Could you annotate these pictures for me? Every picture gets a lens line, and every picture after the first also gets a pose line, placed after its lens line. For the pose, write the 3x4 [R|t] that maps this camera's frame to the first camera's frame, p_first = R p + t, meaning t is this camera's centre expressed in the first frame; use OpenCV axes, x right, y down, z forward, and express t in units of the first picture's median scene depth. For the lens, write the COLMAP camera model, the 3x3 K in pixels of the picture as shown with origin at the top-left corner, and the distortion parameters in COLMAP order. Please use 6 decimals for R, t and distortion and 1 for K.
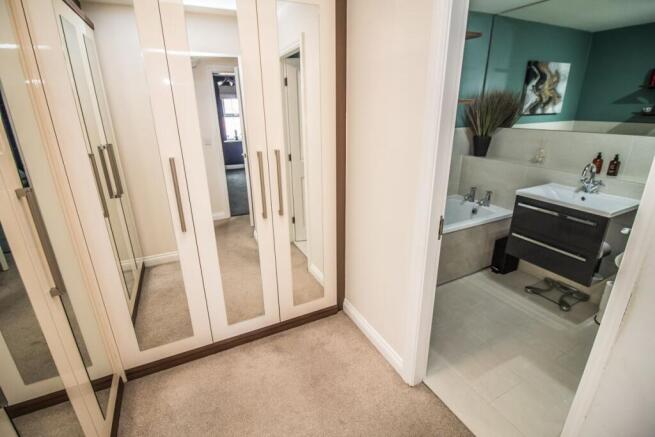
lens RADIAL K [[302.3, 0, 321.6], [0, 302.3, 209.1], [0, 0, 1]] dist [0.012666, -0.024801]
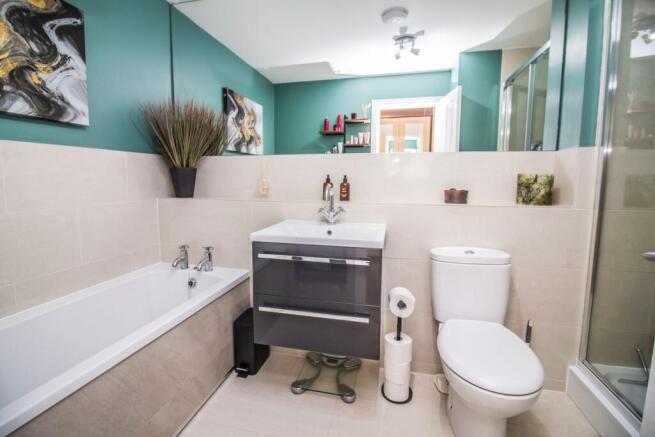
lens RADIAL K [[302.3, 0, 321.6], [0, 302.3, 209.1], [0, 0, 1]] dist [0.012666, -0.024801]
pose [[0.633300, -0.058113, 0.771722, 0.208471], [0.230936, 0.965936, -0.116776, -0.005372], [-0.738647, 0.252172, 0.625147, 0.388284]]
